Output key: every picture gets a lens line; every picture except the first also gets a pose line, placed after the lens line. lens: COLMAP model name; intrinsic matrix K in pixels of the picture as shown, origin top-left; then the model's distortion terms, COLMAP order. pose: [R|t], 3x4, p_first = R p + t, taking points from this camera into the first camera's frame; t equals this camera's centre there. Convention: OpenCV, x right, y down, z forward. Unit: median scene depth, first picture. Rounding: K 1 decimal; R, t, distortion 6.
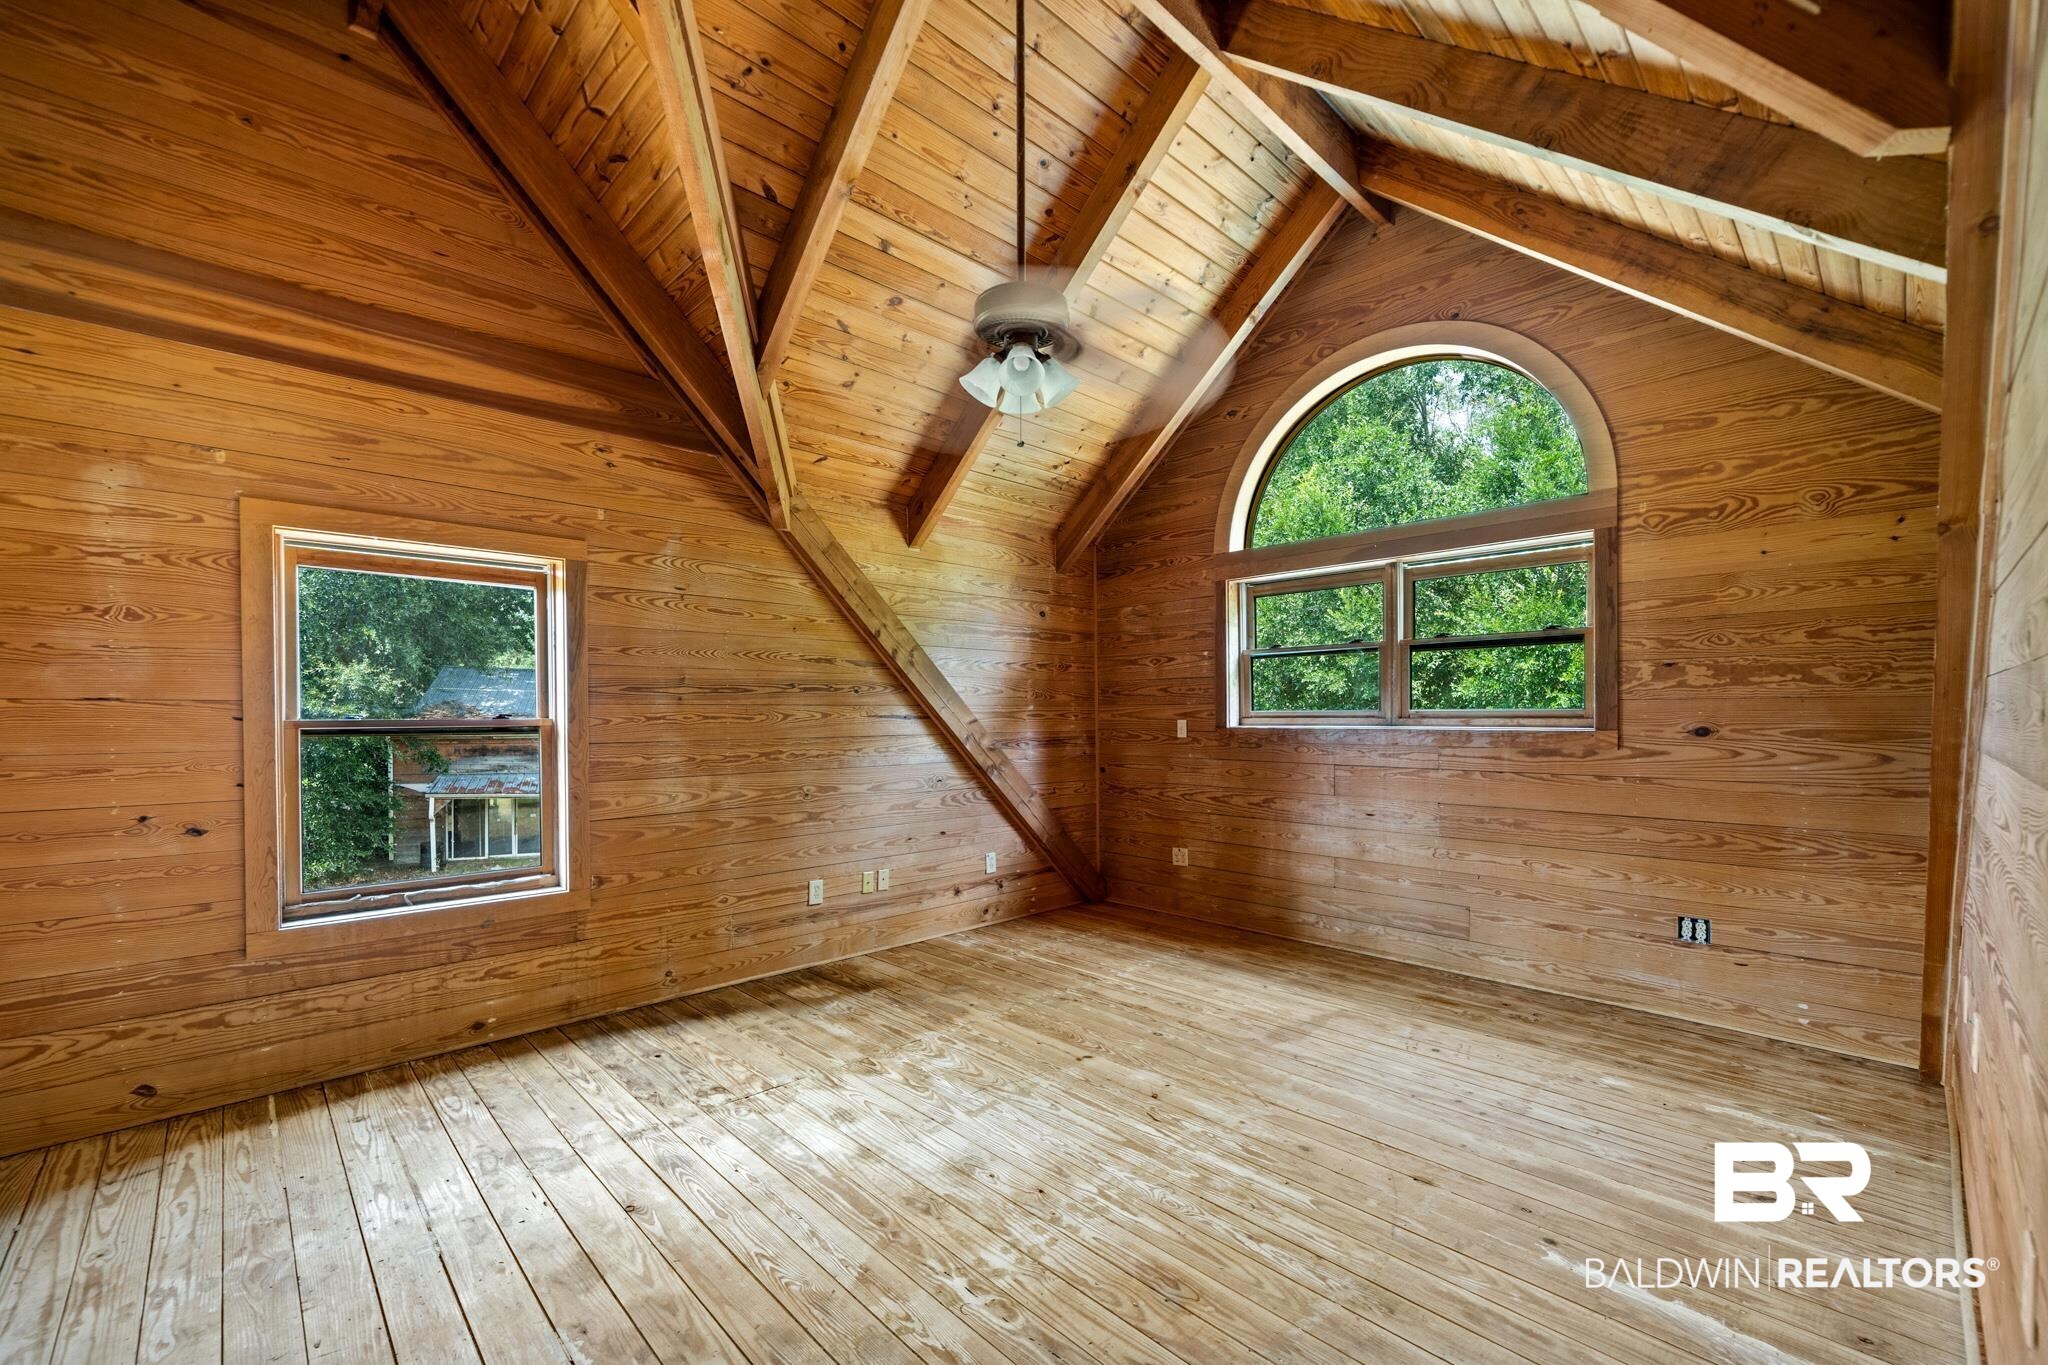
lens RADIAL K [[844.6, 0, 1023.6], [0, 844.6, 688.0], [0, 0, 1]] dist [-0.000466, -0.000122]
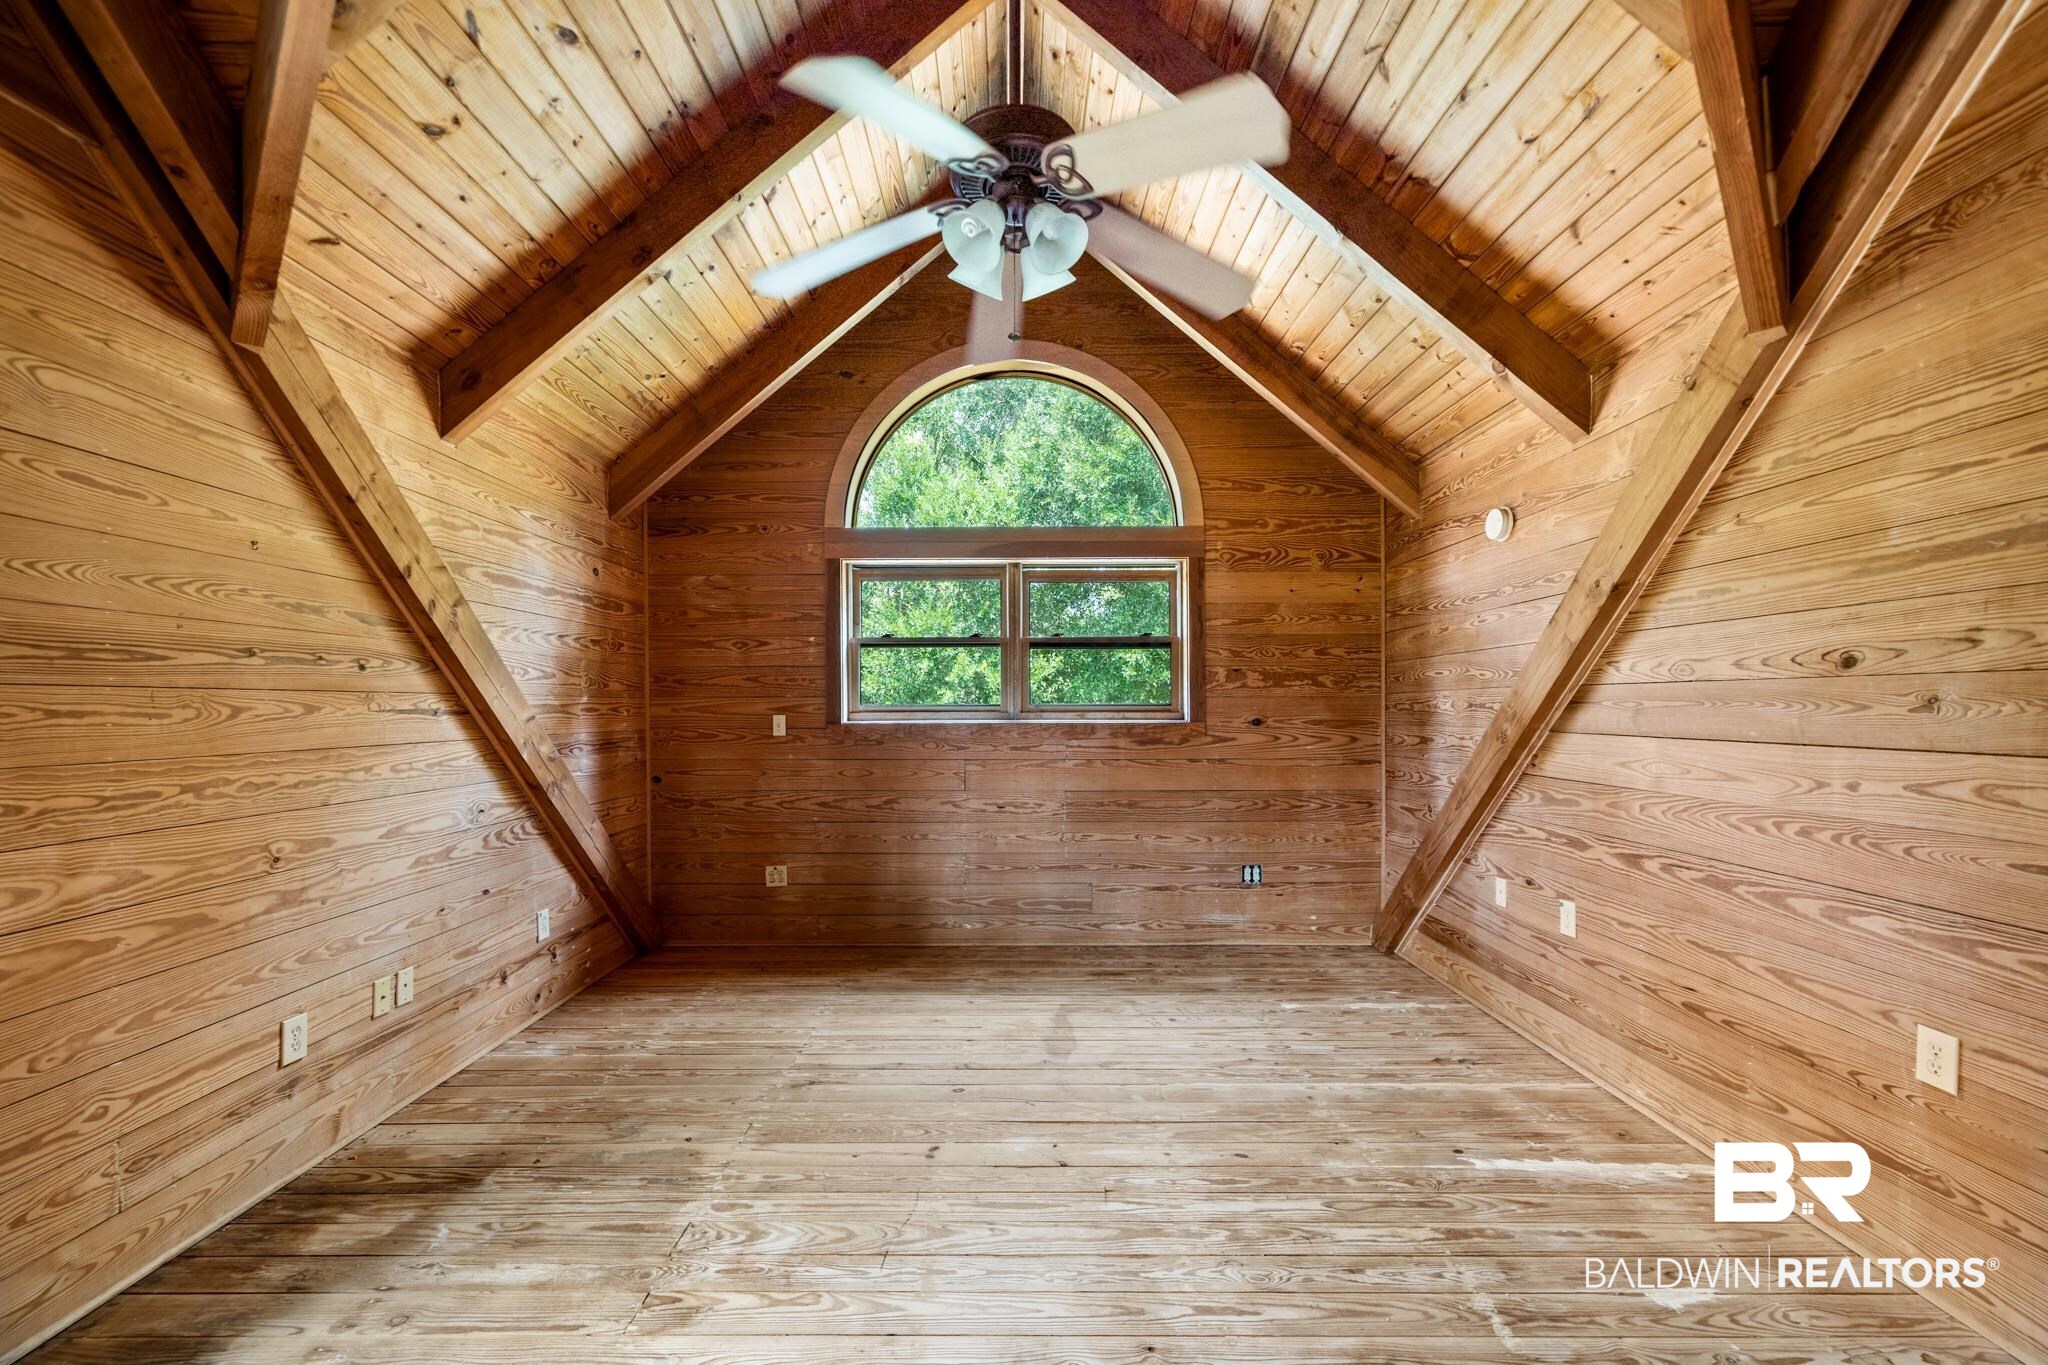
lens RADIAL K [[829.9, 0, 1024.0], [0, 829.9, 682.5], [0, 0, 1]] dist [-0.000829, -0.000130]
pose [[0.690540, 0.023890, 0.722900, -0.325328], [-0.022957, 0.999675, -0.011108, 0.011124], [-0.722930, -0.008925, 0.690864, 0.316599]]
